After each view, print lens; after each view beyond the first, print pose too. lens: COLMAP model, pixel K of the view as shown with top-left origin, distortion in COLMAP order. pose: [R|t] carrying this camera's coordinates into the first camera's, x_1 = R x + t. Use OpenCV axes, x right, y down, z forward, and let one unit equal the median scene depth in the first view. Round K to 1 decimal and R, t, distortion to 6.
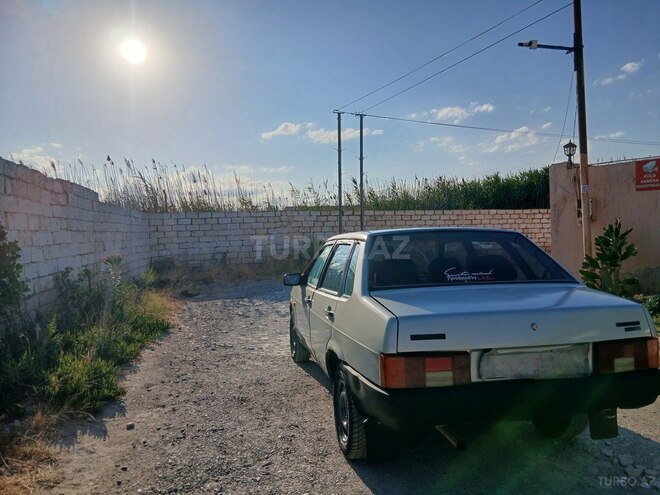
lens RADIAL K [[508.9, 0, 326.3], [0, 508.9, 247.9], [0, 0, 1]] dist [0.118847, -0.221595]
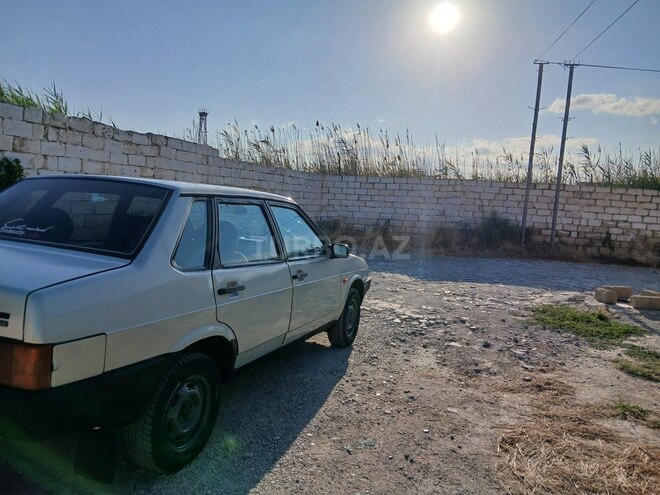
lens RADIAL K [[508.9, 0, 326.3], [0, 508.9, 247.9], [0, 0, 1]] dist [0.118847, -0.221595]
pose [[0.843413, 0.124931, -0.522539, 0.209490], [-0.095718, 0.991970, 0.082668, -0.005662], [0.528671, -0.019707, 0.848598, 0.107159]]
